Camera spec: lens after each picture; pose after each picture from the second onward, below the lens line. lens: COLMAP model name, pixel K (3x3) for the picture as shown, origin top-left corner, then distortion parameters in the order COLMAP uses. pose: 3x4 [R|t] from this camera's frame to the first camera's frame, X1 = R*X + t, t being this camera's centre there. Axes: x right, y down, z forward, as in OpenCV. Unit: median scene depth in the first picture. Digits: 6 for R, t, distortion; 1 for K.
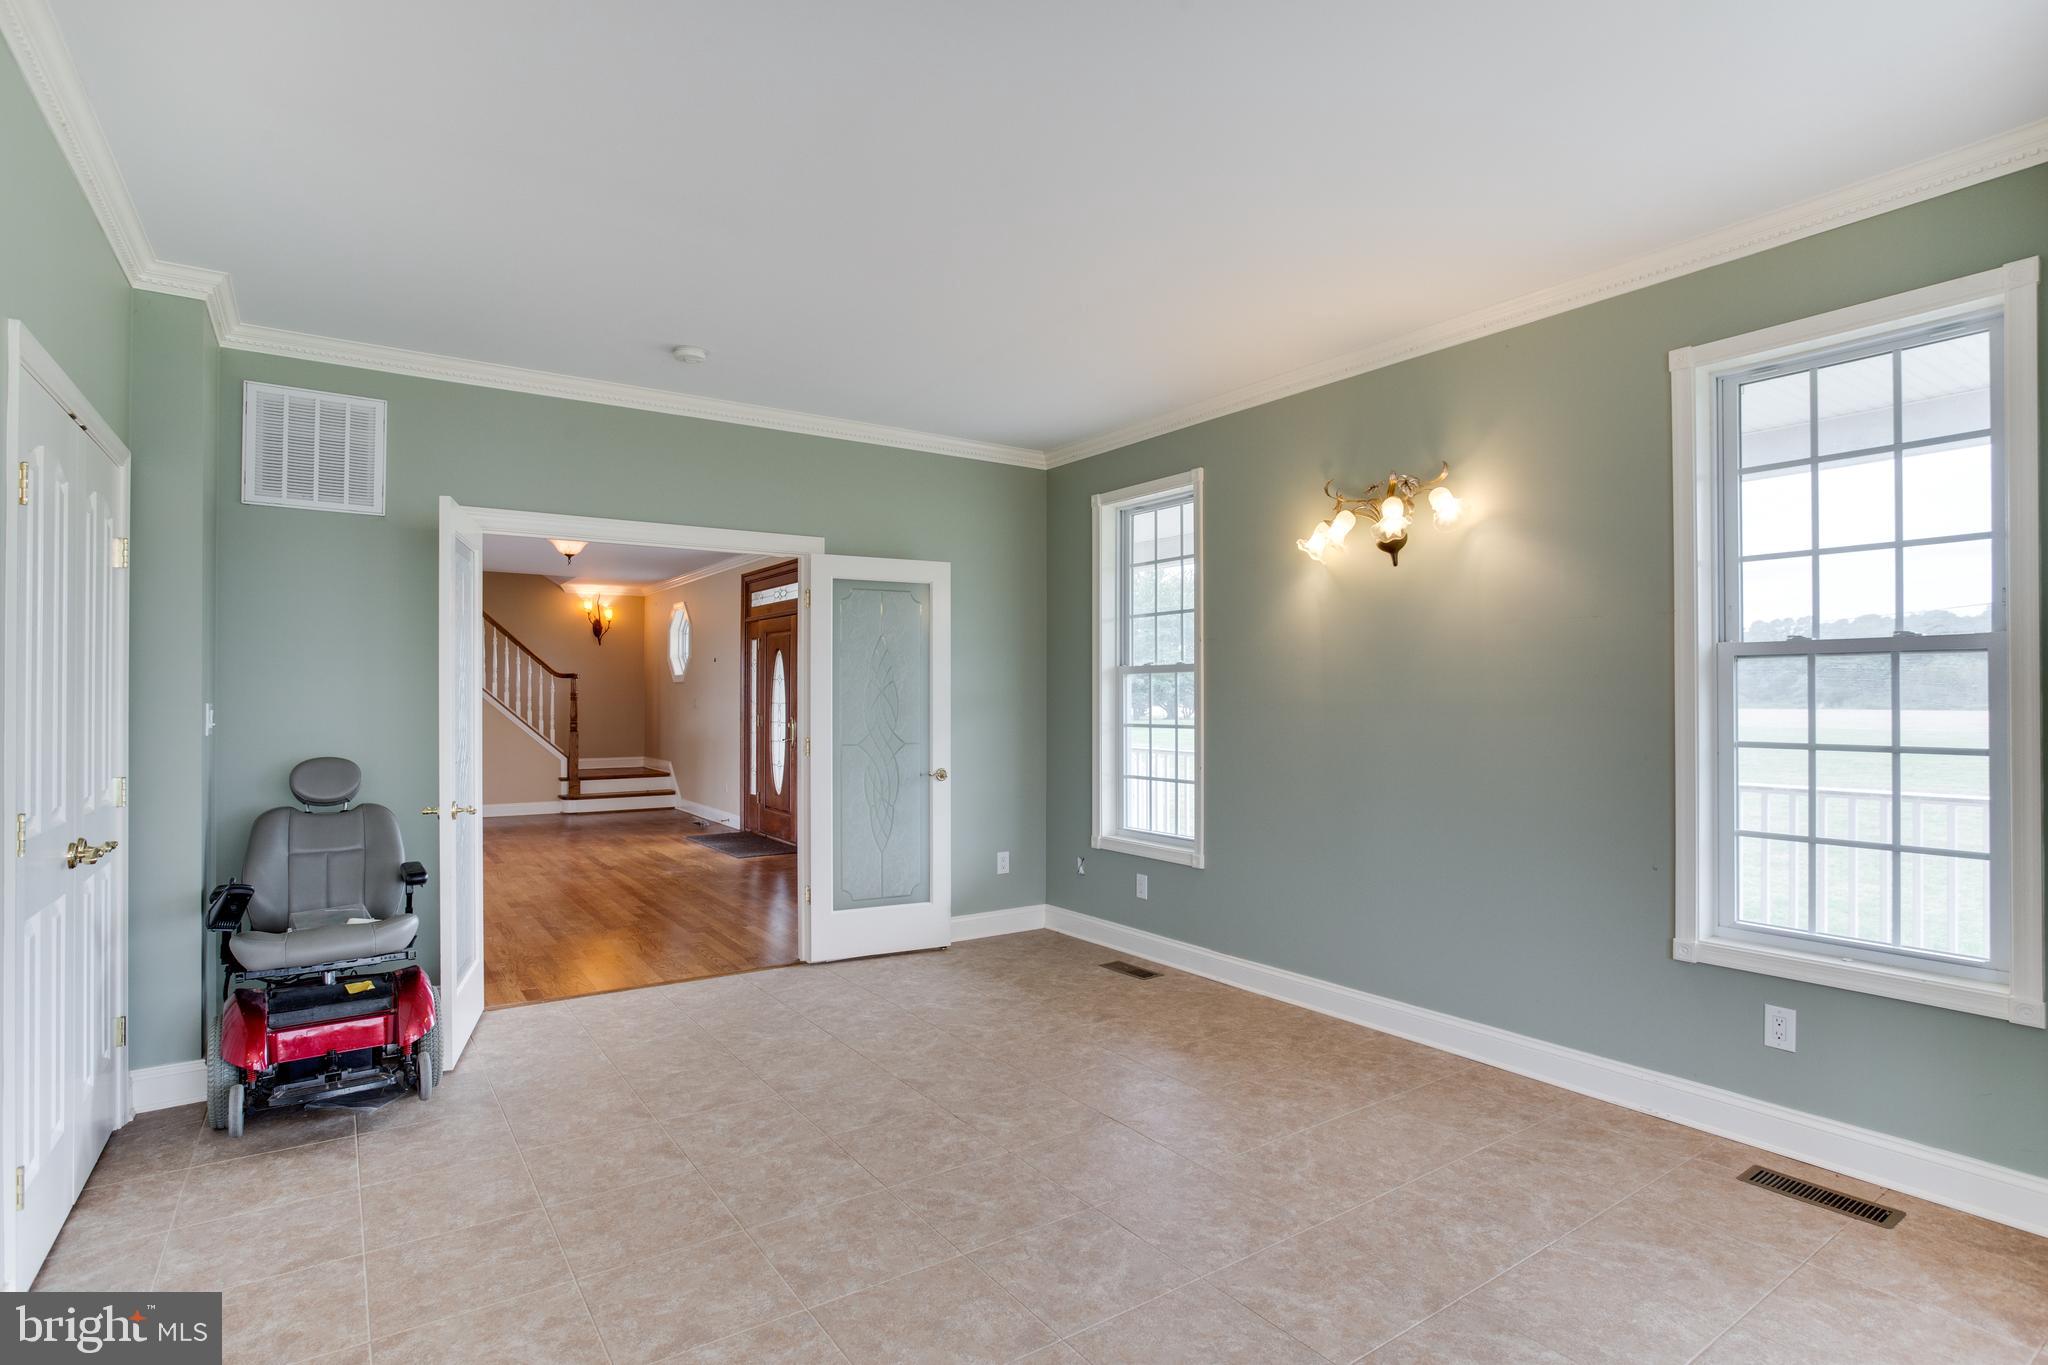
lens RADIAL K [[1030.5, 0, 1039.9], [0, 1030.5, 688.0], [0, 0, 1]] dist [-0.067501, 0.036806]
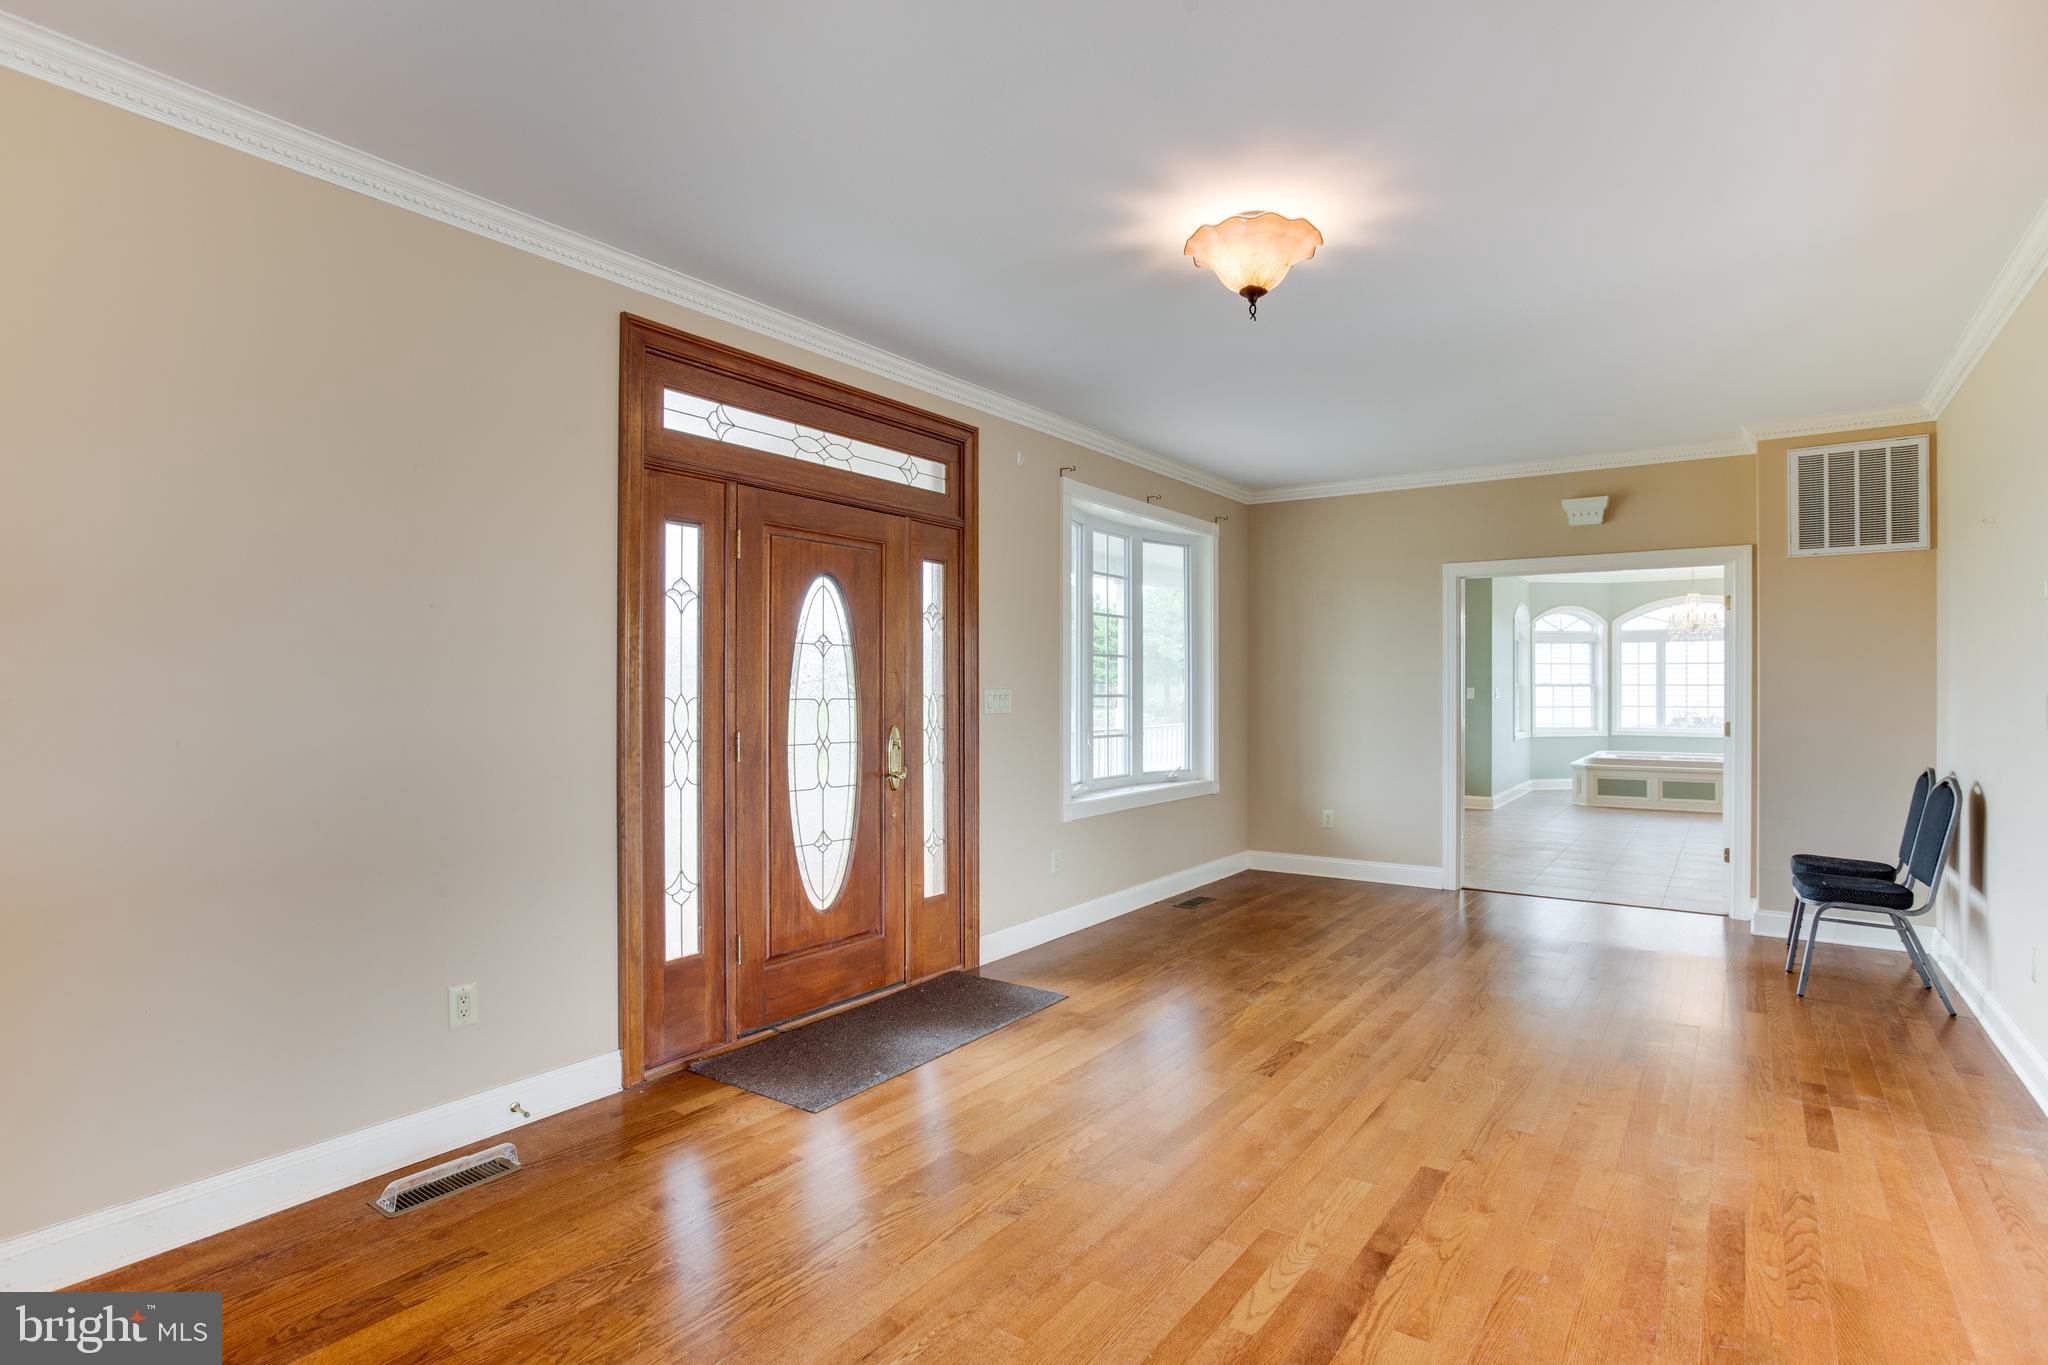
lens RADIAL K [[1021.2, 0, 1034.7], [0, 1021.2, 685.1], [0, 0, 1]] dist [-0.067857, 0.034773]
pose [[-0.336630, 0.003299, 0.941631, -1.687264], [-0.007681, 0.999951, -0.006249, 0.026111], [-0.941606, -0.009337, -0.336588, 2.601294]]
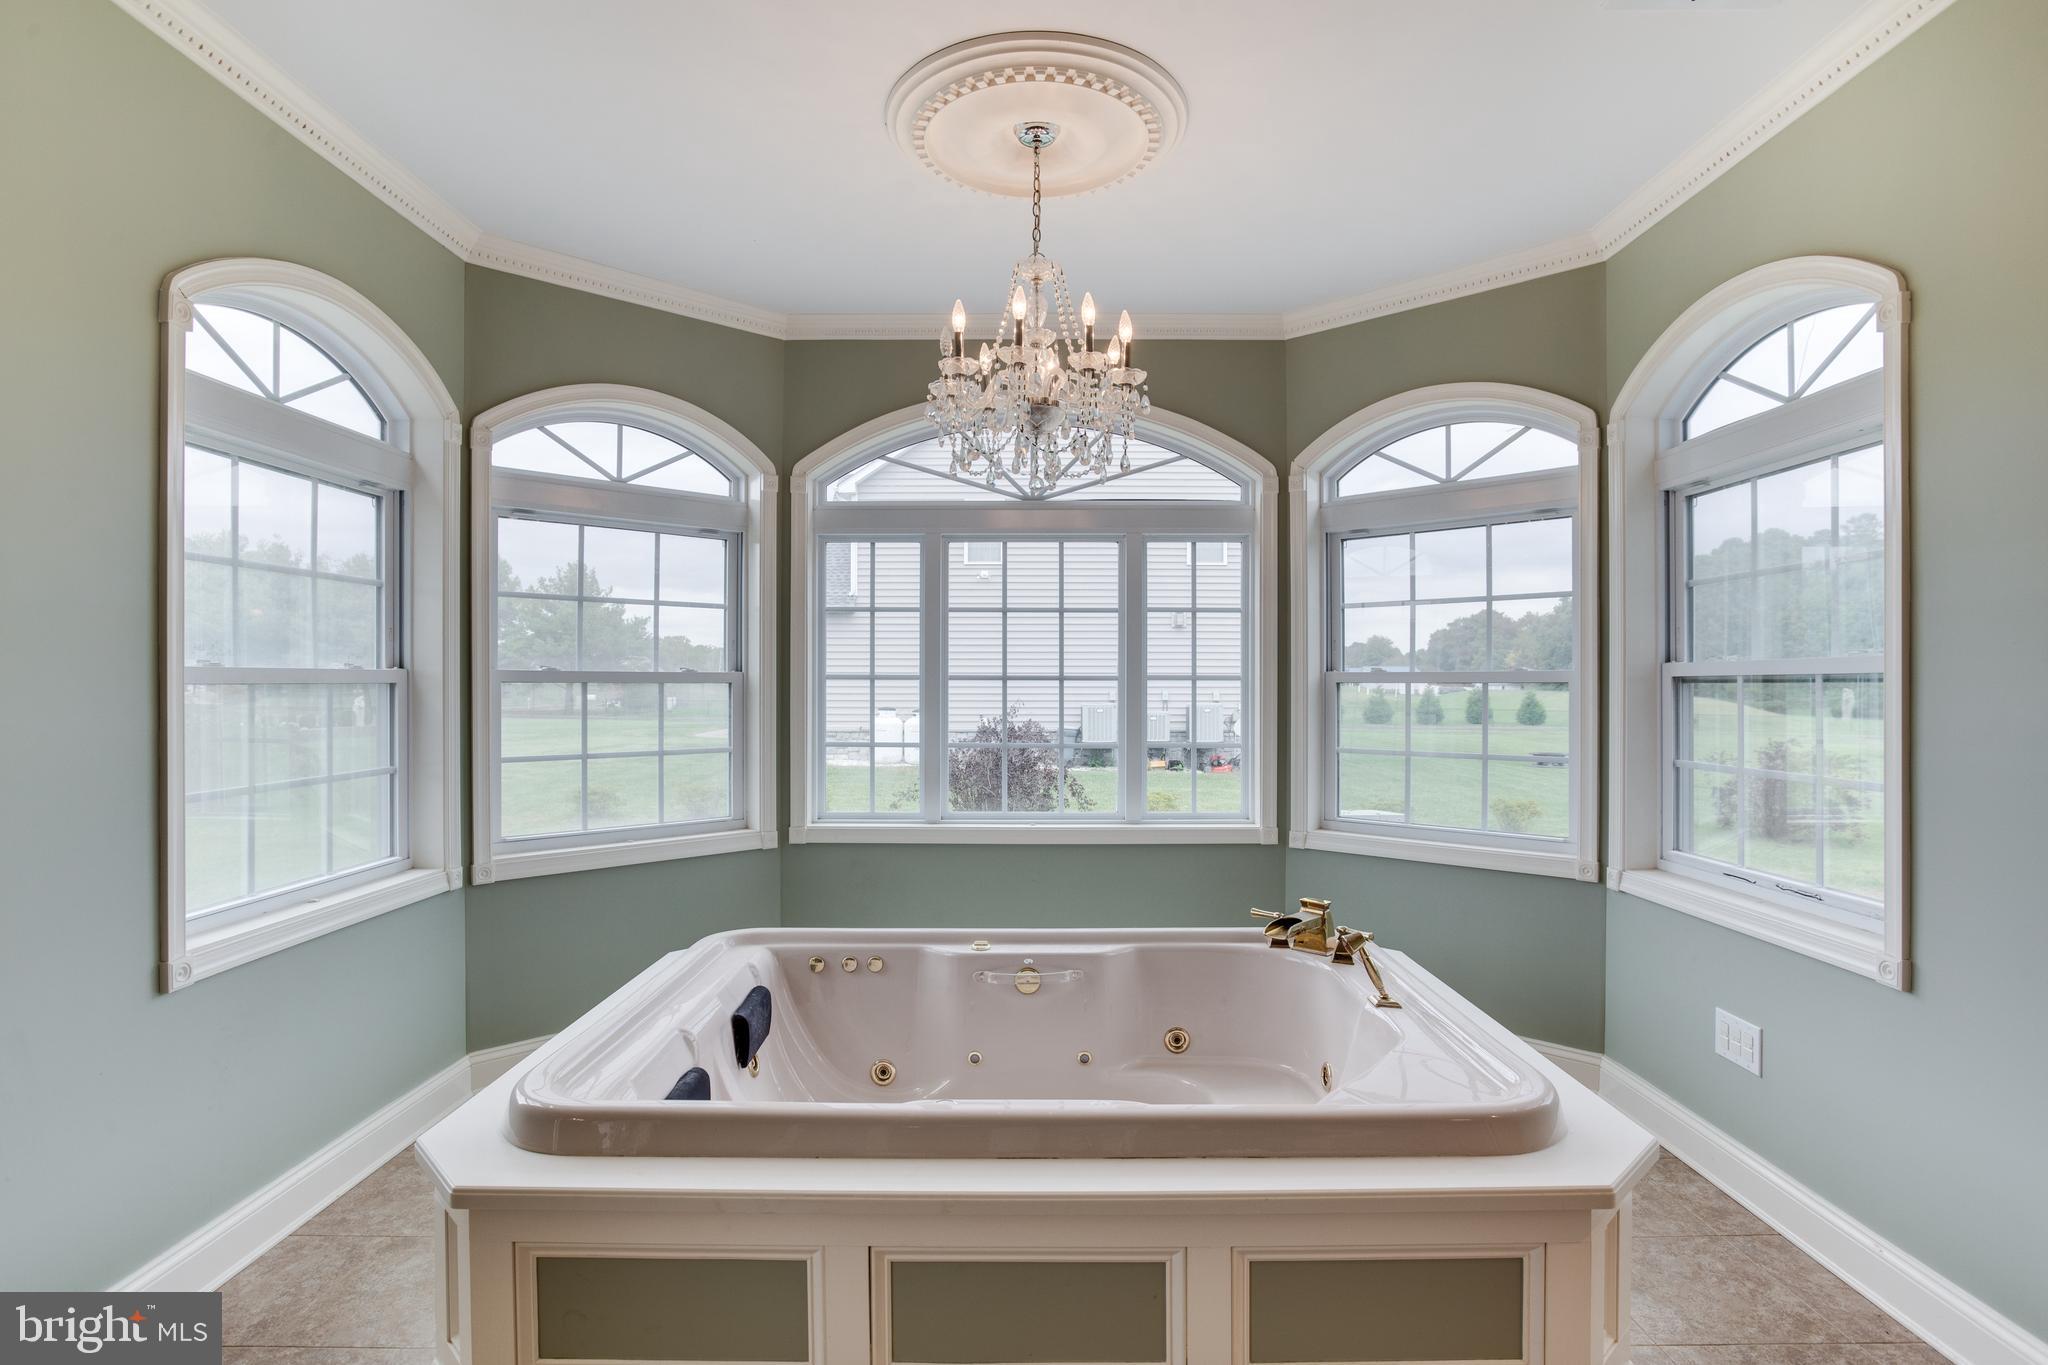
lens RADIAL K [[1049.6, 0, 1019.6], [0, 1049.6, 686.3], [0, 0, 1]] dist [-0.057596, 0.026625]
pose [[-0.813342, -0.001685, 0.581783, 0.058082], [-0.006794, 0.999955, -0.006601, 0.004938], [-0.581746, -0.009322, -0.813317, 0.326063]]
